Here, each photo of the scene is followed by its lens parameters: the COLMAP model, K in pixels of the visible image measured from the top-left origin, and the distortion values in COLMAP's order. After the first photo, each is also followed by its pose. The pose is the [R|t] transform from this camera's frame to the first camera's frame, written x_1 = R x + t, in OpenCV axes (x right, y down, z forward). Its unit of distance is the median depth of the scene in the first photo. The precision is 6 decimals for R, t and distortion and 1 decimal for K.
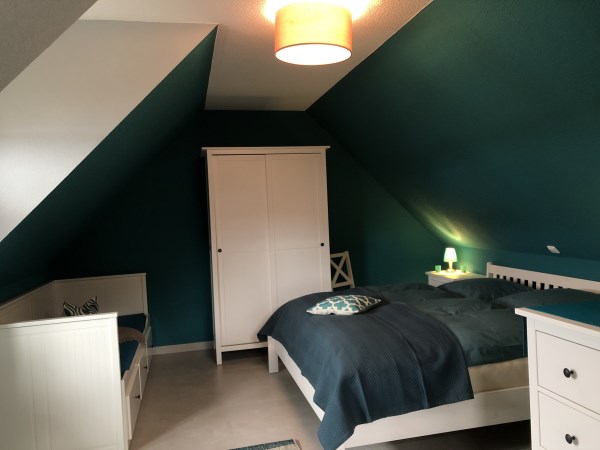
lens RADIAL K [[487.4, 0, 300.0], [0, 487.4, 225.0], [0, 0, 1]] dist [0.032878, -0.035864]
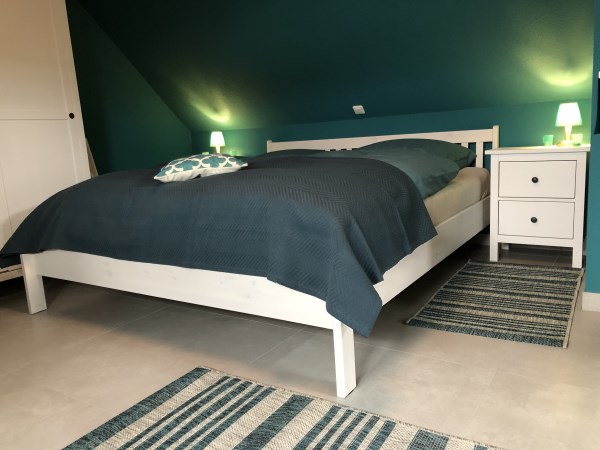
lens RADIAL K [[487.4, 0, 300.0], [0, 487.4, 225.0], [0, 0, 1]] dist [0.032878, -0.035864]
pose [[0.723688, -0.123734, 0.678944, -0.250089], [0.049945, 0.990606, 0.127296, 0.147278], [-0.688317, -0.058212, 0.723070, 0.373551]]
